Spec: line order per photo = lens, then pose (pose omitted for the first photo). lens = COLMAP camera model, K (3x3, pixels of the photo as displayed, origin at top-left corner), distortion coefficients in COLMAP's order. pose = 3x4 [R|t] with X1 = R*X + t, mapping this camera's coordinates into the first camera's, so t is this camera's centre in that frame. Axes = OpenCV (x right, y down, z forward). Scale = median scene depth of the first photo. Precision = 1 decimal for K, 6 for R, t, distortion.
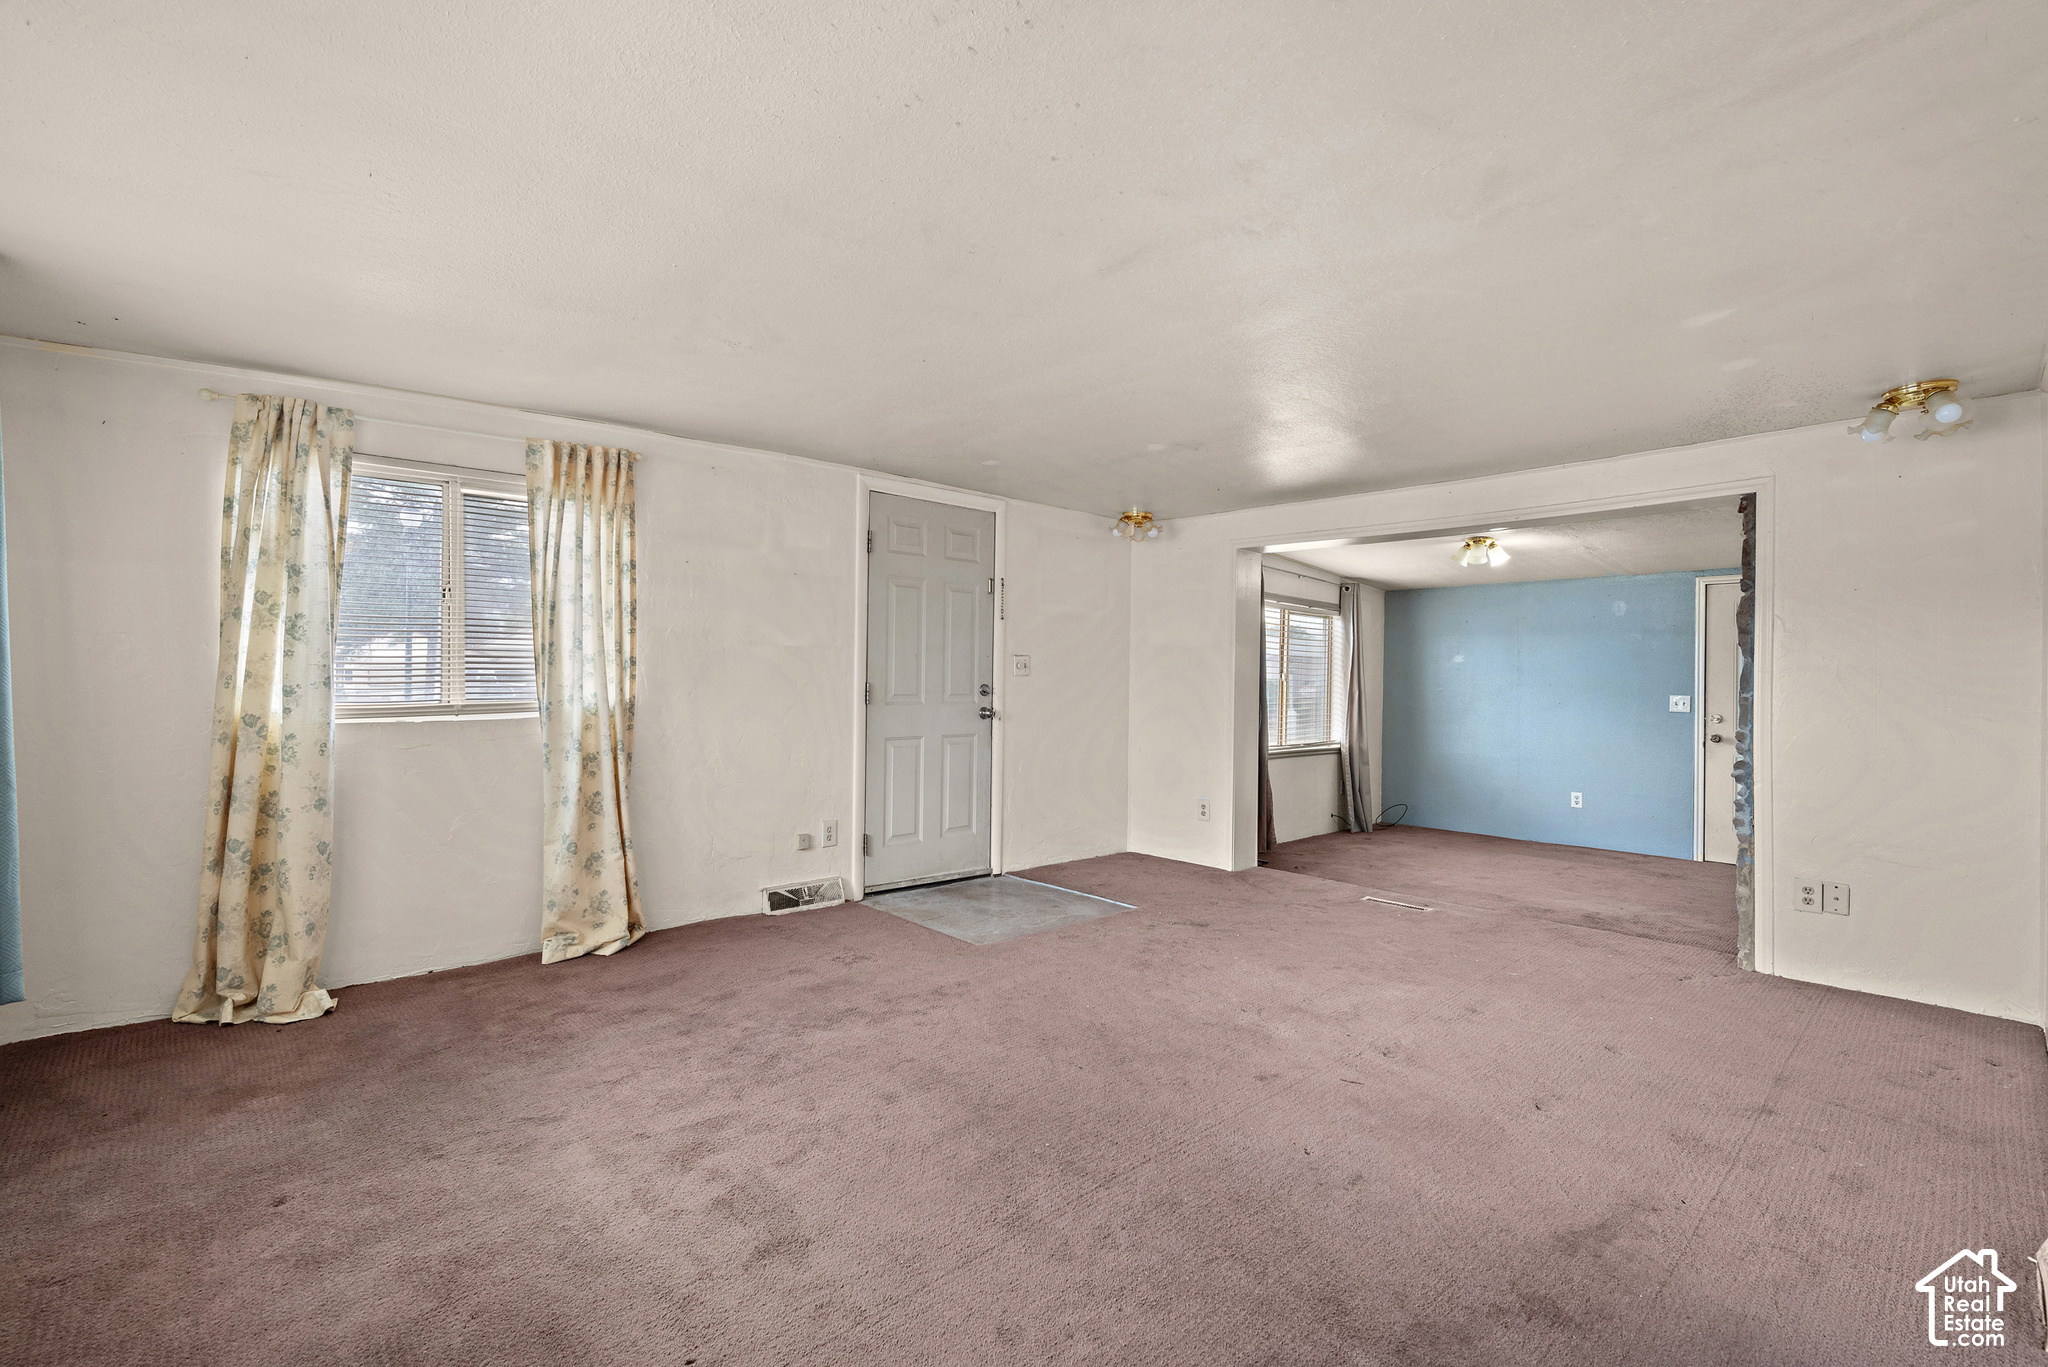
lens RADIAL K [[886.2, 0, 1048.9], [0, 886.2, 662.4], [0, 0, 1]] dist [0.007198, -0.000238]
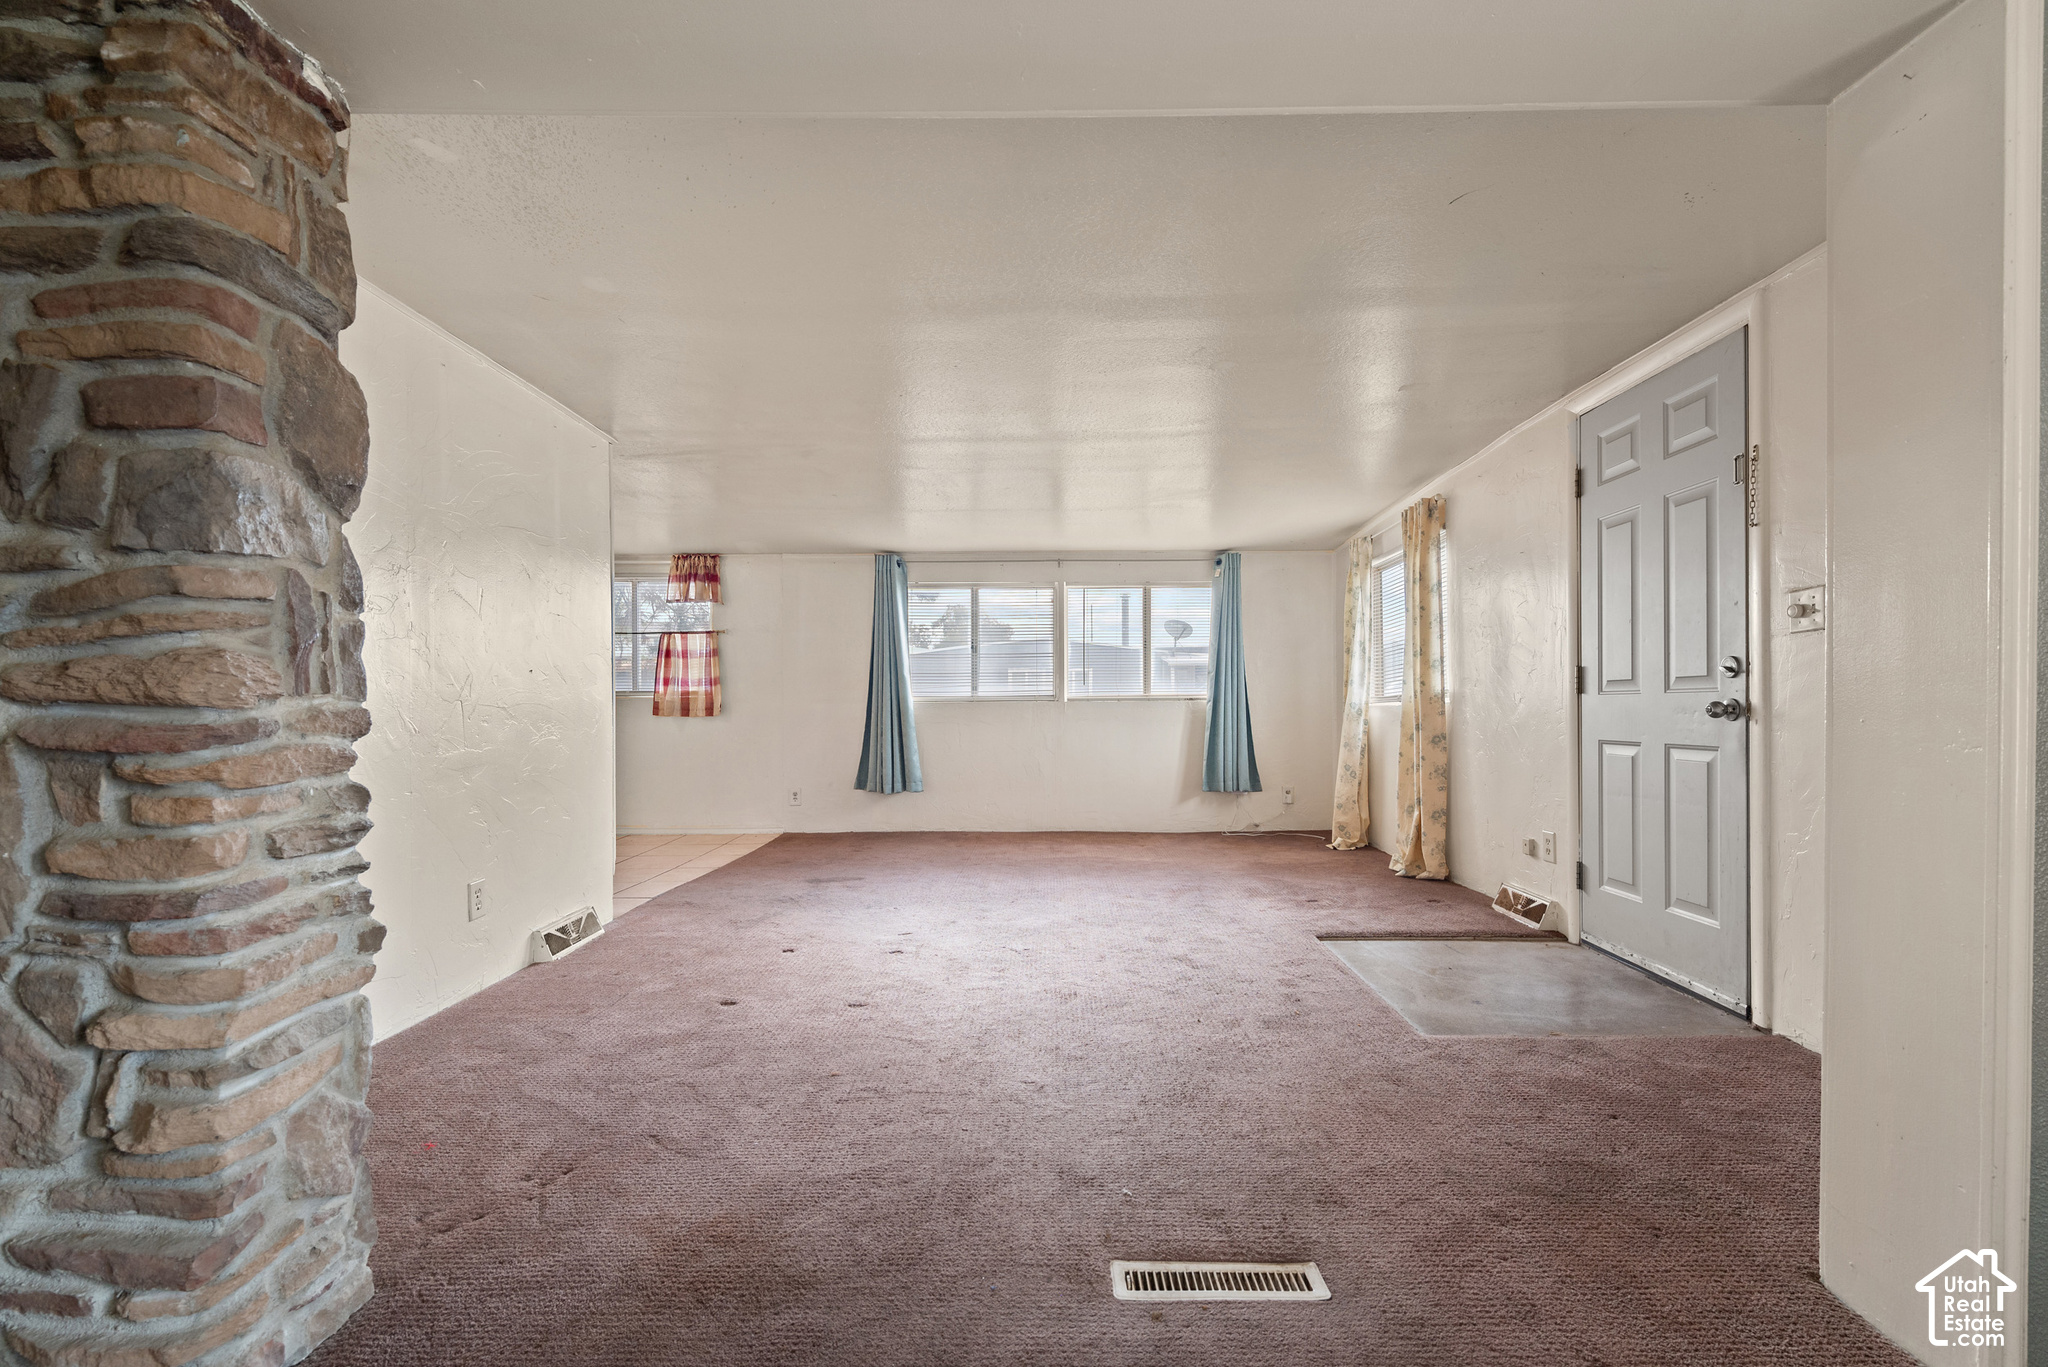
lens RADIAL K [[923.5, 0, 1022.3], [0, 923.5, 714.2], [0, 0, 1]] dist [-0.000629, 0.000466]
pose [[-0.715501, -0.004608, -0.698597, 0.461800], [0.007792, 0.999863, -0.014577, 0.047876], [0.698569, -0.015873, -0.715367, 0.809787]]
